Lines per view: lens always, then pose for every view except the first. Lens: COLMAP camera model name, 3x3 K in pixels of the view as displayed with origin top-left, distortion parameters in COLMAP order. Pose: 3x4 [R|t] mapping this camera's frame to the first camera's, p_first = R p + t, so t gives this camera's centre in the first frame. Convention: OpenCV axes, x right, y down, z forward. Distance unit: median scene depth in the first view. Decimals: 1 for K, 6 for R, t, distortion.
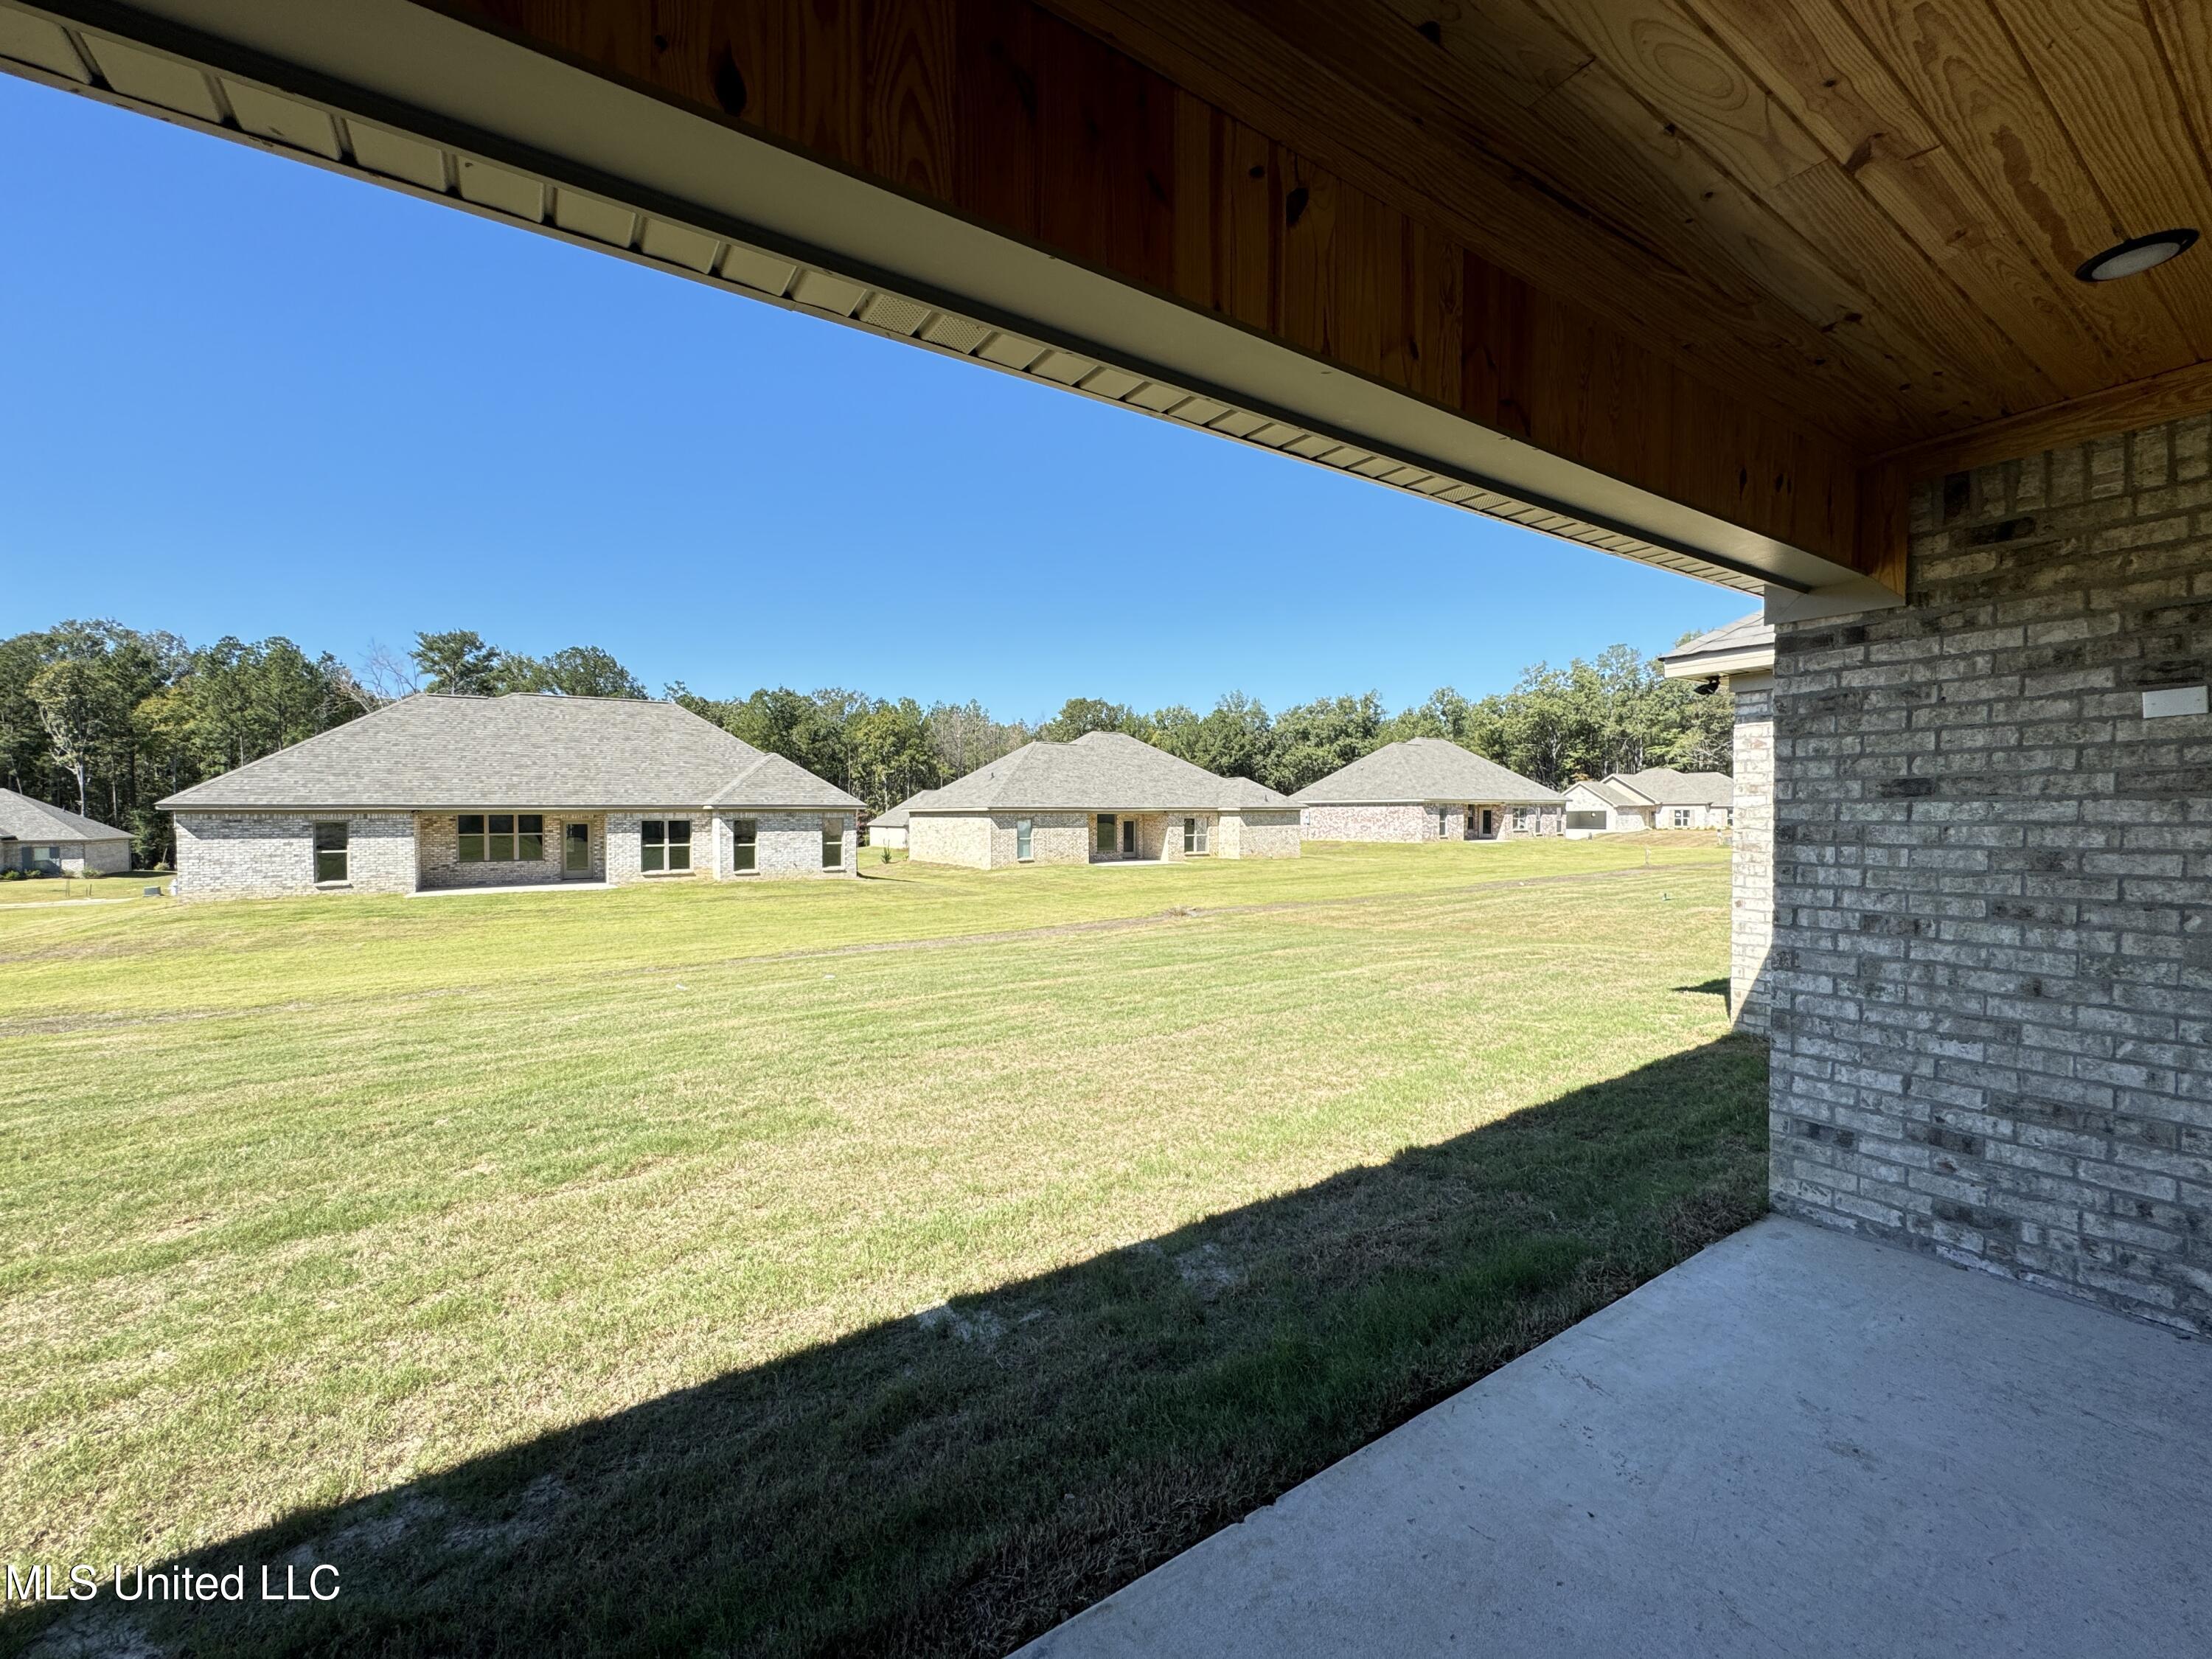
lens RADIAL K [[883.6, 0, 1107.0], [0, 883.6, 824.4], [0, 0, 1]] dist [-0.003758, -0.000214]
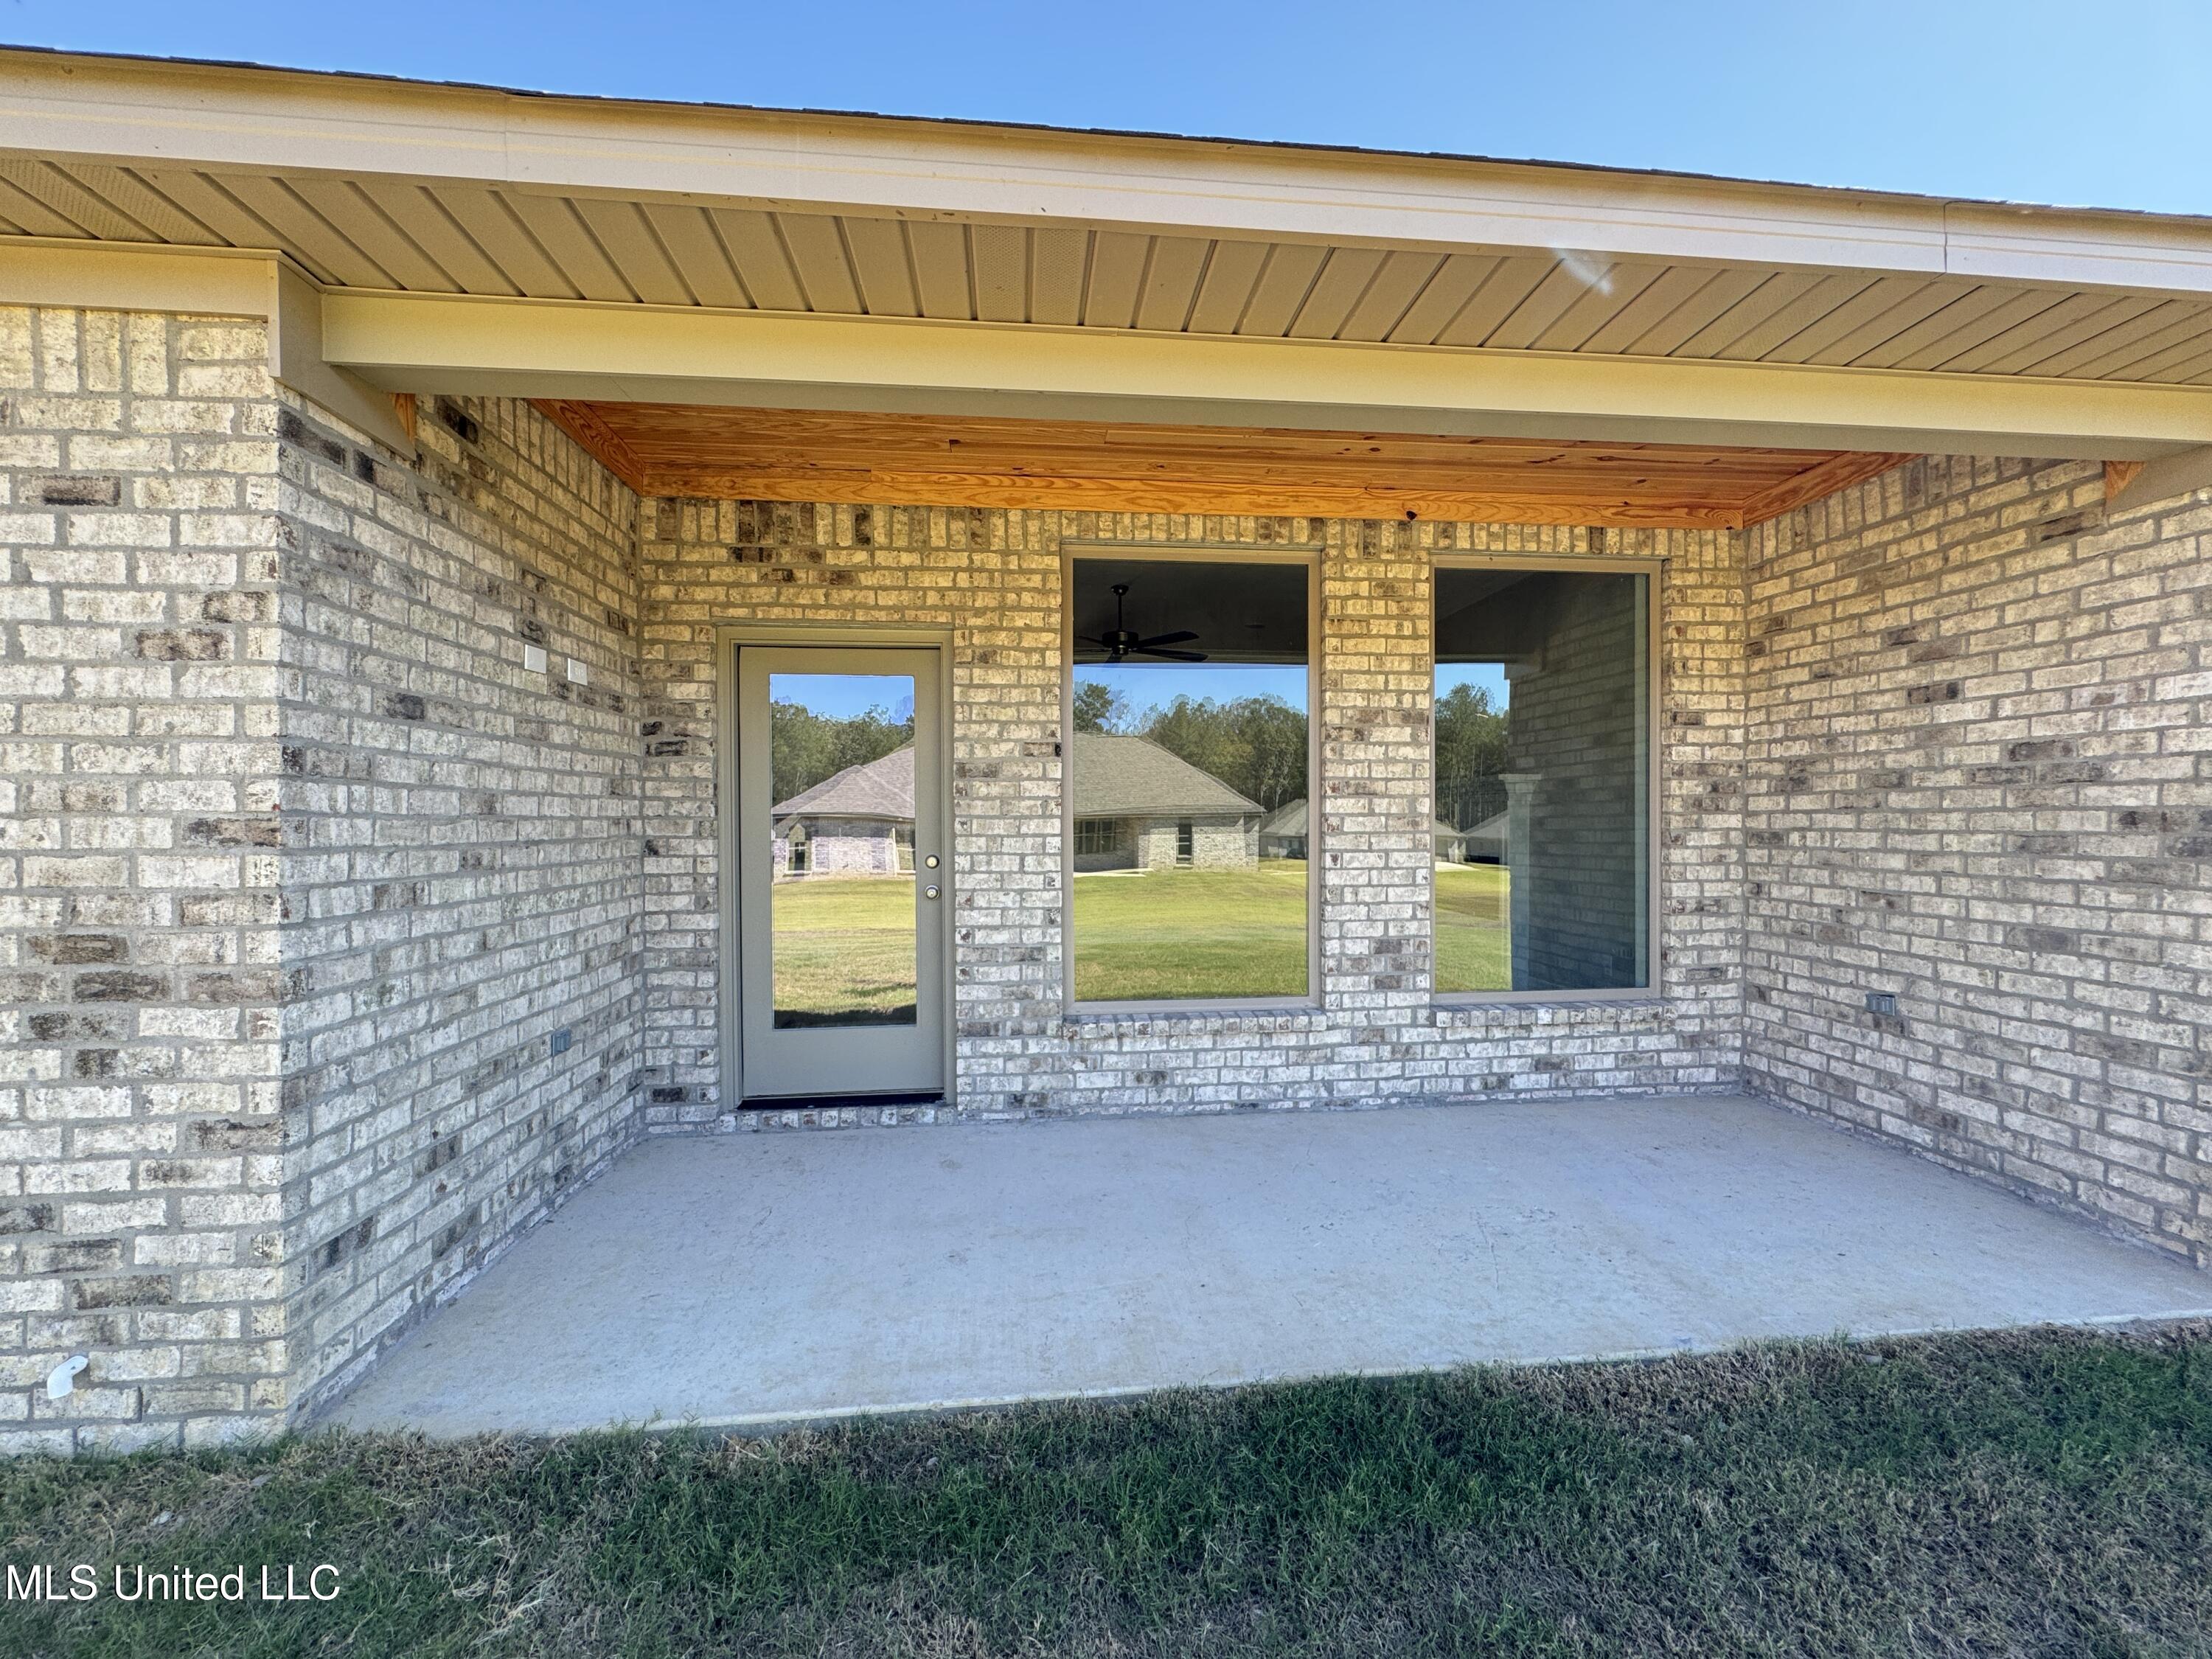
lens RADIAL K [[883.6, 0, 1107.3], [0, 883.6, 822.8], [0, 0, 1]] dist [-0.003758, -0.000214]
pose [[-0.887925, 0.002284, 0.459983, 0.048258], [0.005472, 0.999969, 0.005599, 0.053447], [-0.459956, 0.007489, -0.887910, 1.357253]]
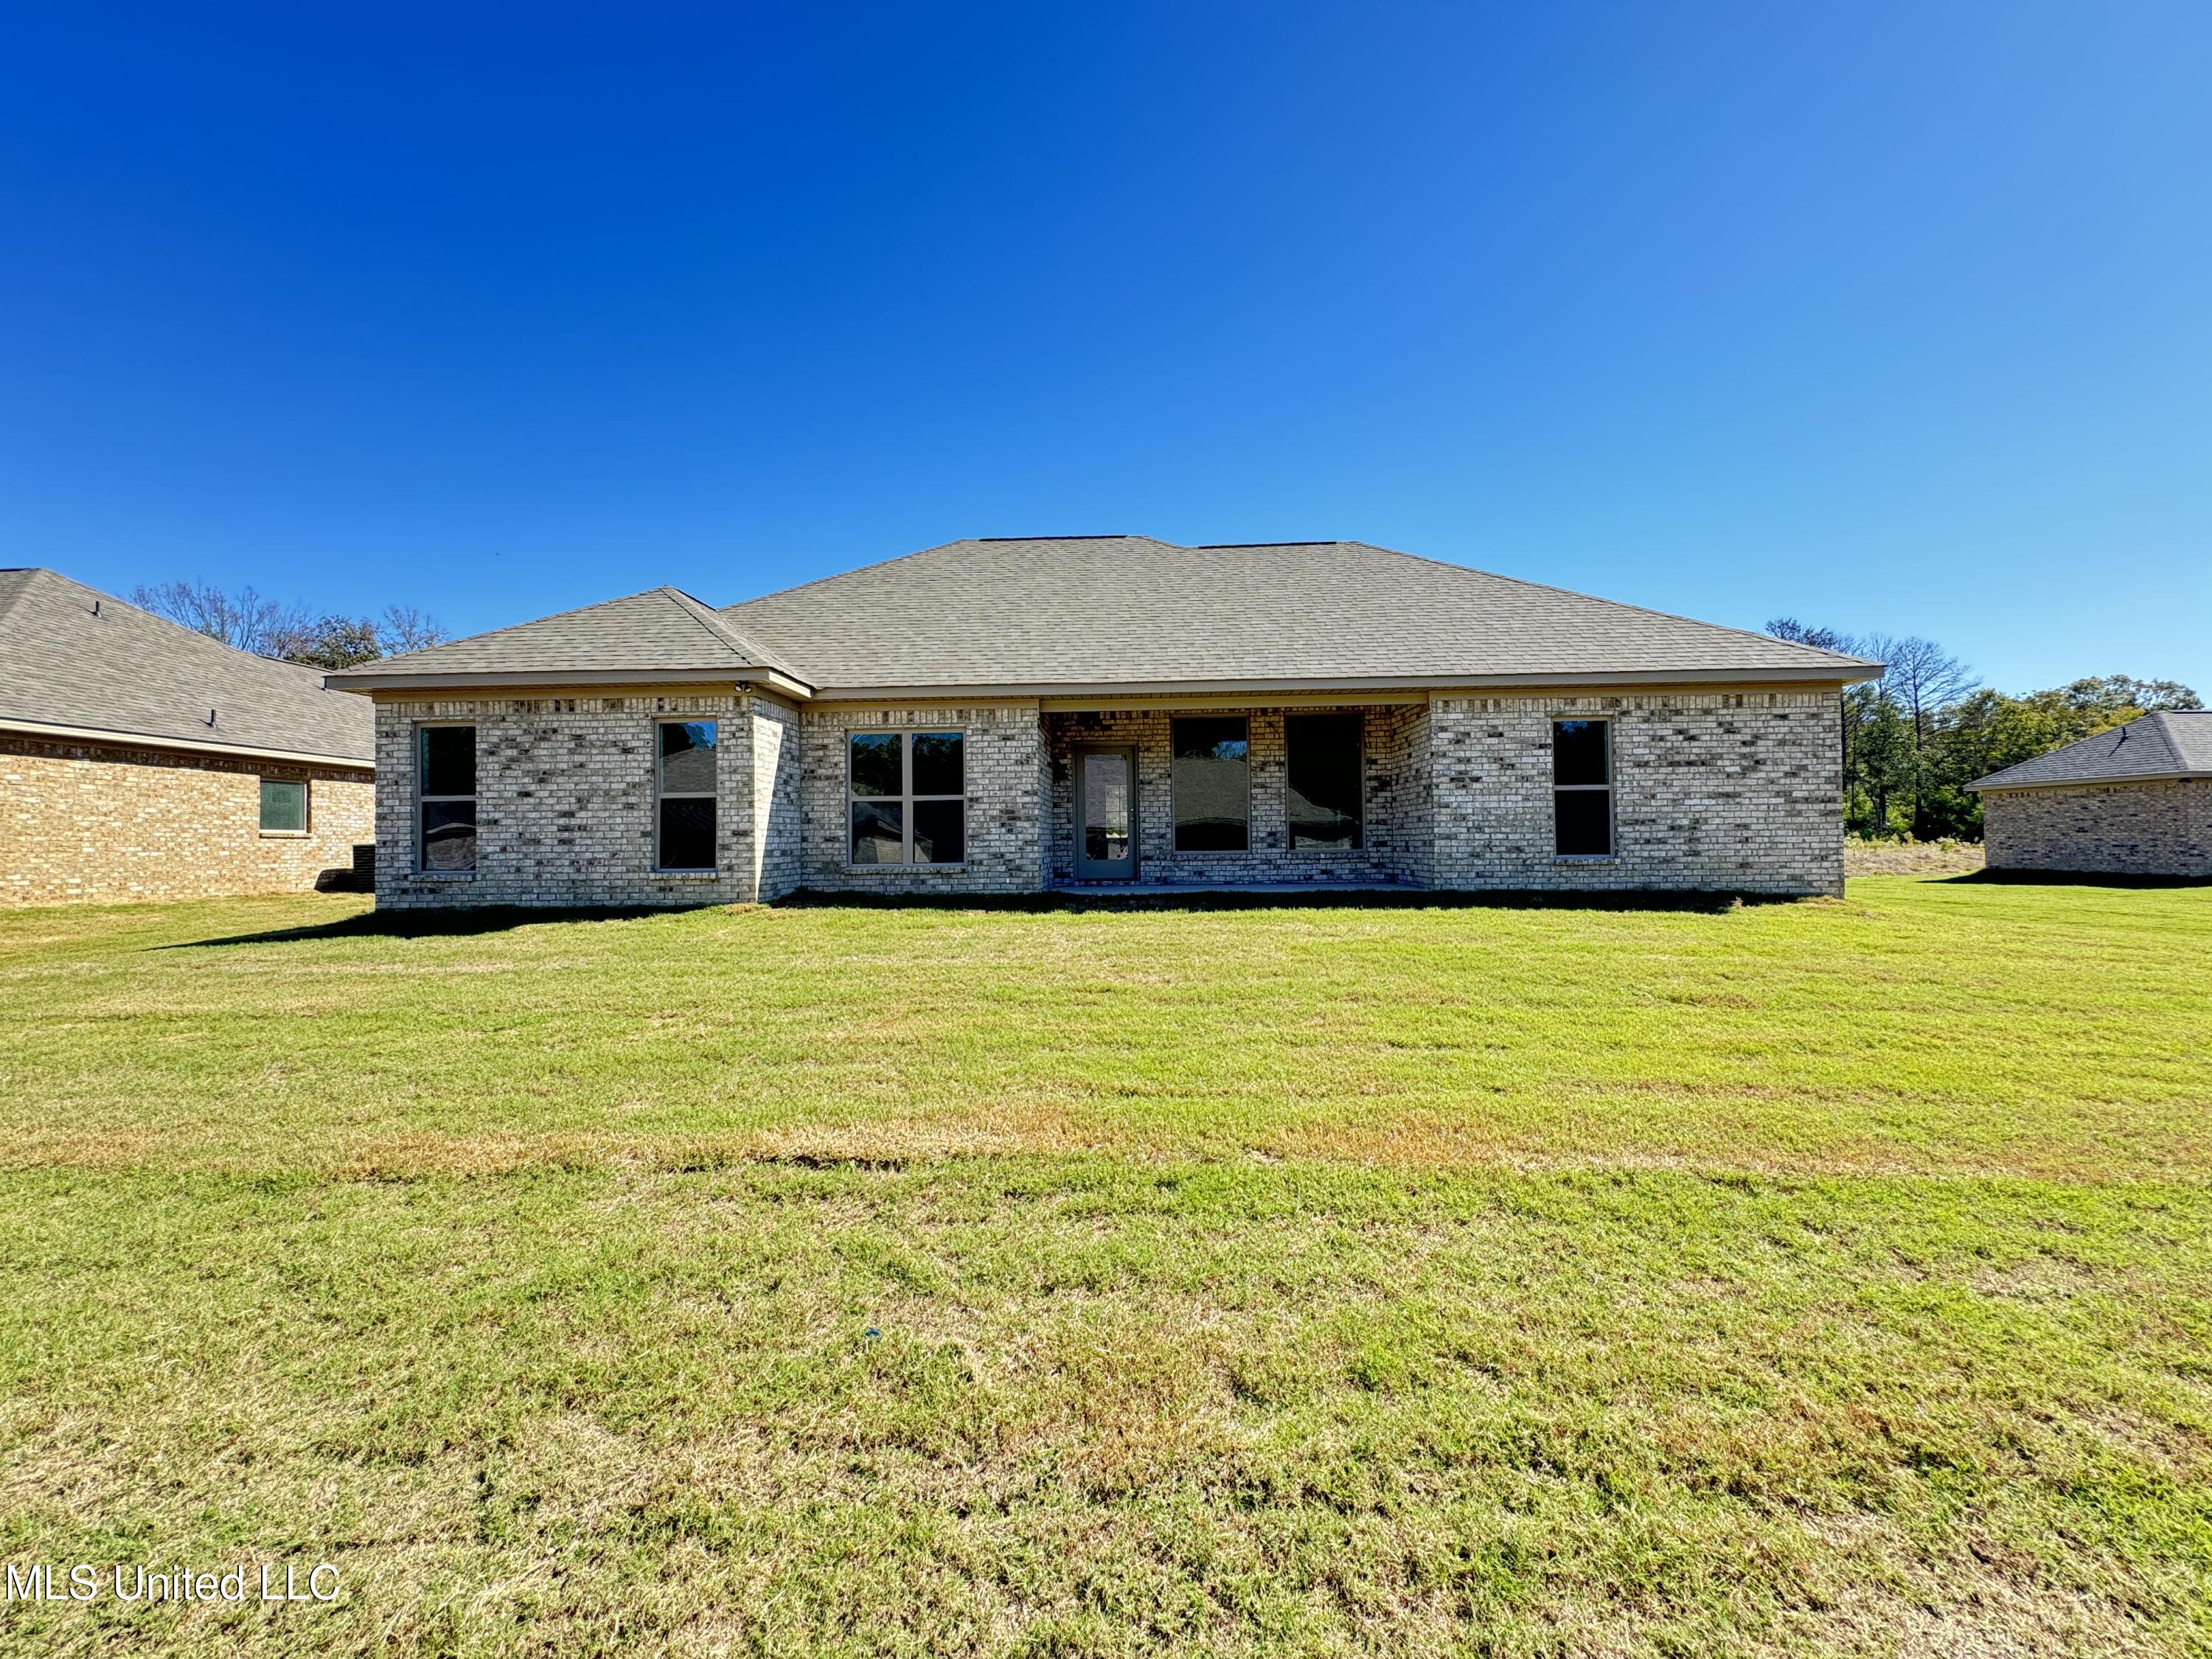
lens RADIAL K [[883.6, 0, 1102.6], [0, 883.6, 833.5], [0, 0, 1]] dist [-0.003758, -0.000214]
pose [[-0.811887, 0.018151, 0.583532, -1.540773], [0.015158, 0.999835, -0.010010, 0.273972], [-0.583618, 0.000718, -0.812028, 3.936534]]
